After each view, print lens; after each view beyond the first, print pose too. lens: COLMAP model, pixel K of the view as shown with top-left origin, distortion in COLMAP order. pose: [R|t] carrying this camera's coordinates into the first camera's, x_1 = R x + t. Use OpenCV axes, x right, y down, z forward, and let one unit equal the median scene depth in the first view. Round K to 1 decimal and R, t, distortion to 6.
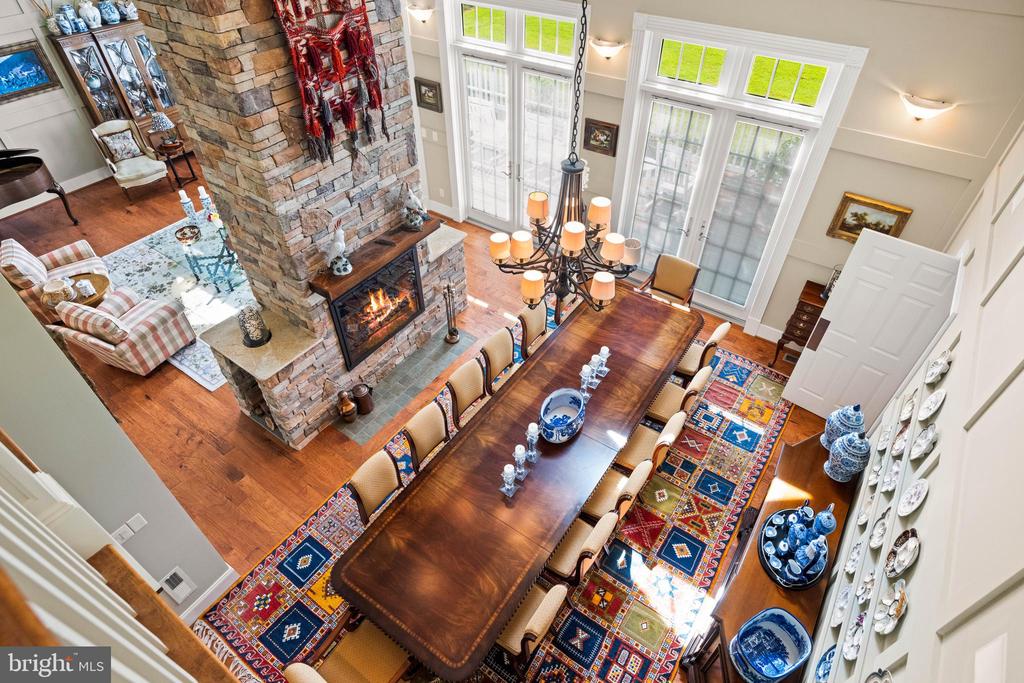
lens RADIAL K [[551.9, 0, 512.0], [0, 551.9, 341.5], [0, 0, 1]] dist [-0.000960, -0.000909]
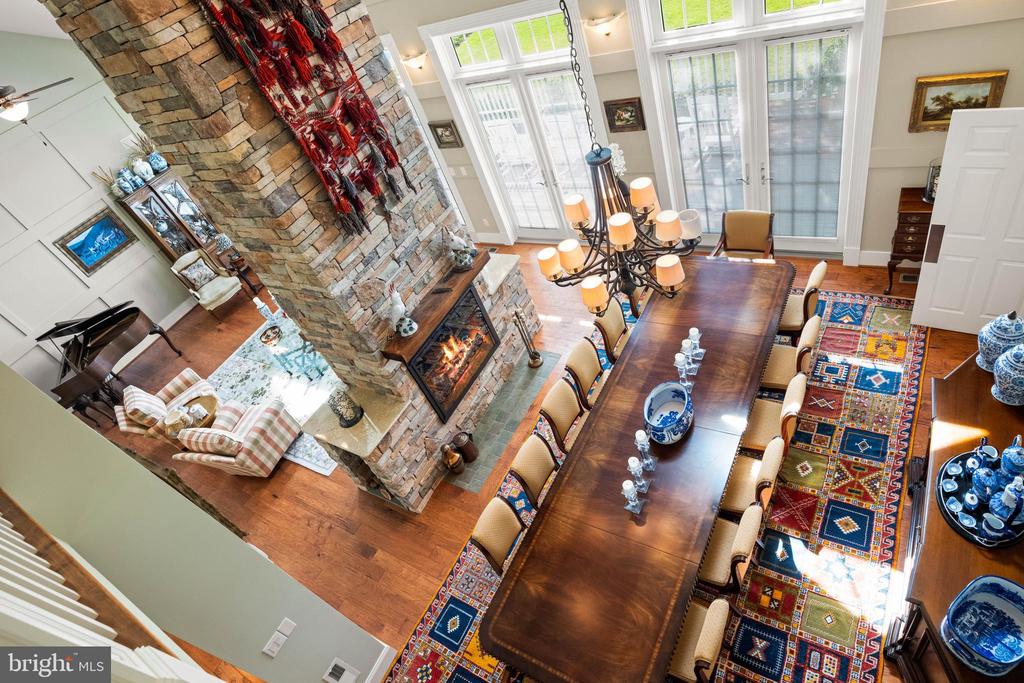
lens RADIAL K [[551.9, 0, 512.0], [0, 551.9, 341.5], [0, 0, 1]] dist [-0.000960, -0.000909]
pose [[0.946806, -0.282217, -0.154633, 0.018207], [0.279172, 0.959343, -0.041524, -0.015349], [0.160065, -0.003854, 0.987099, 0.040263]]
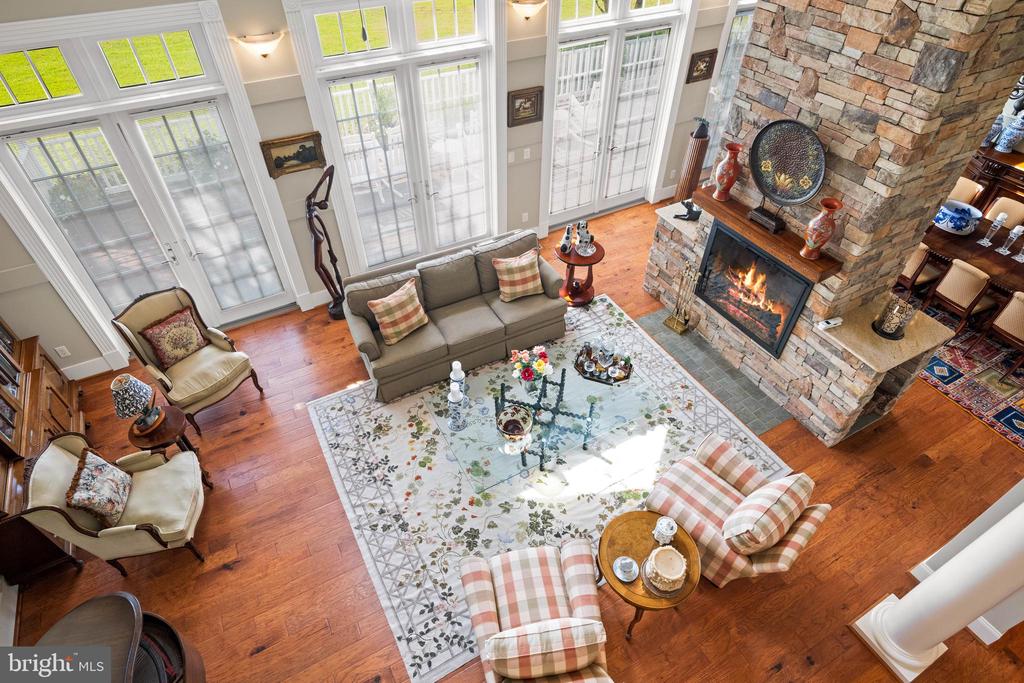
lens RADIAL K [[570.8, 0, 512.0], [0, 570.8, 341.5], [0, 0, 1]] dist [0.001171, 0.000061]
pose [[0.439399, -0.624370, 0.645826, -1.438037], [0.600834, 0.738734, 0.305402, -0.710276], [-0.667777, 0.253841, 0.699742, 0.776552]]
